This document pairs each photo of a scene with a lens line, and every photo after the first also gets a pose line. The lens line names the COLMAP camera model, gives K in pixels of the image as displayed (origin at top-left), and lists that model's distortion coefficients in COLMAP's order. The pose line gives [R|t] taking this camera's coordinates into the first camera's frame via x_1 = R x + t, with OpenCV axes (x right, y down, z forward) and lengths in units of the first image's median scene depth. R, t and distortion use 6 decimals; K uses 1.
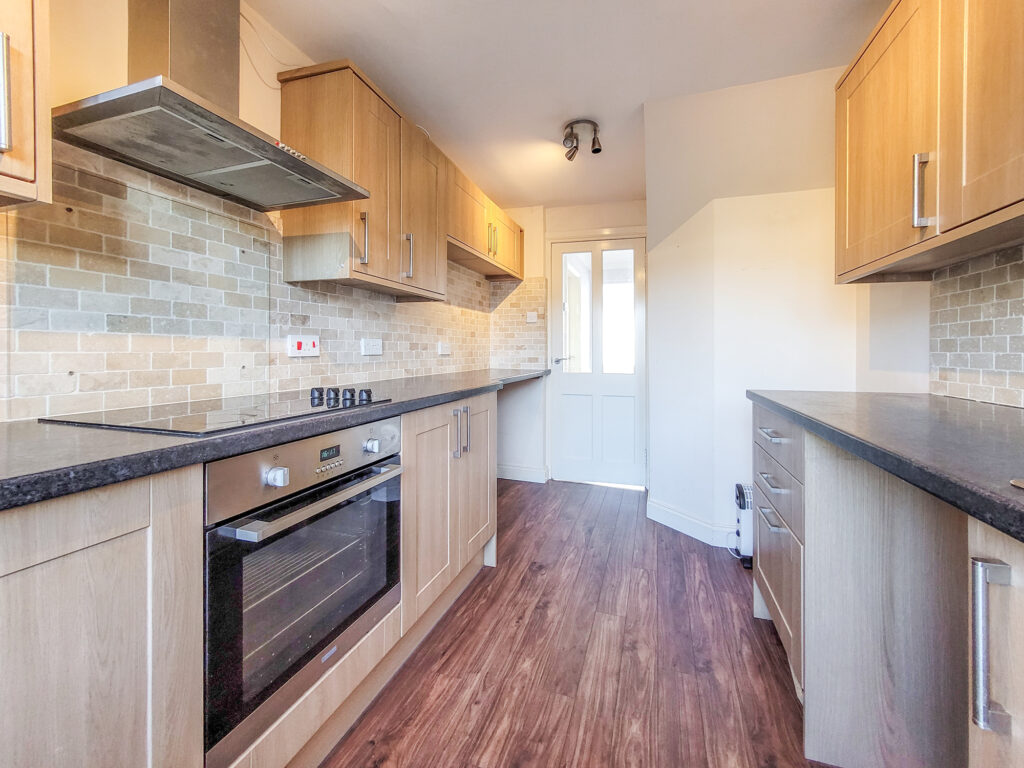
lens RADIAL K [[424.2, 0, 516.0], [0, 424.2, 353.3], [0, 0, 1]] dist [-0.000001, -0.000212]
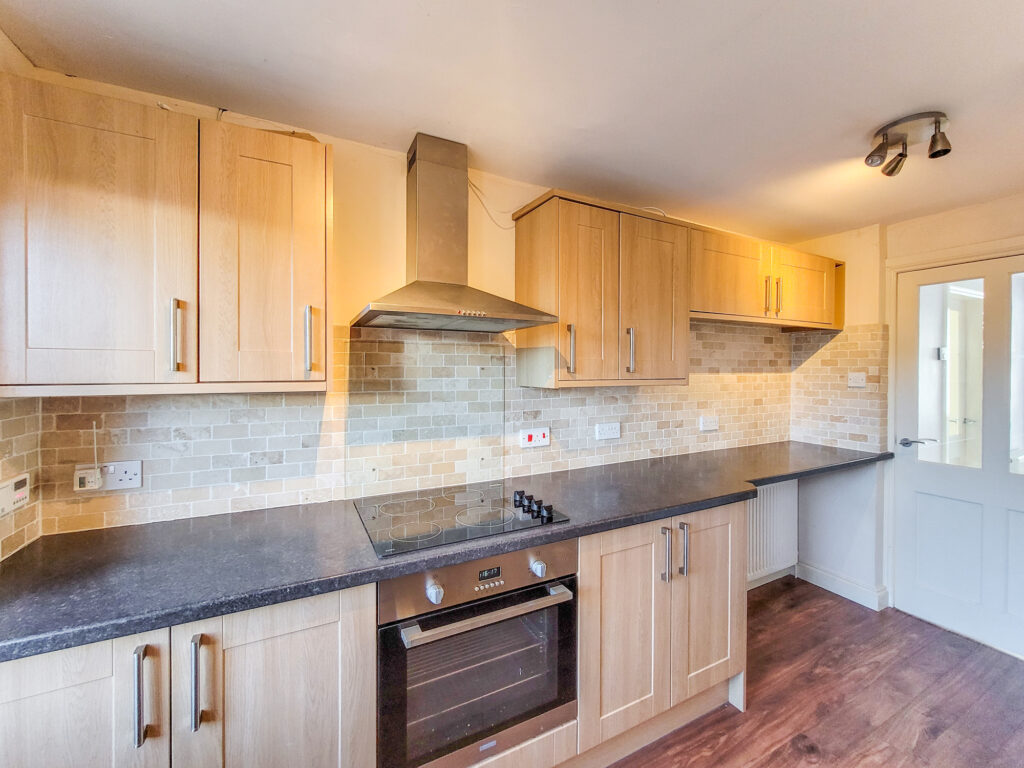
lens RADIAL K [[410.8, 0, 505.6], [0, 410.8, 376.1], [0, 0, 1]] dist [0.001029, 0.000052]
pose [[0.710702, 0.016099, -0.703309, 0.234349], [-0.013660, 0.999865, 0.009084, -0.198147], [0.703361, 0.003151, 0.710826, 0.149630]]
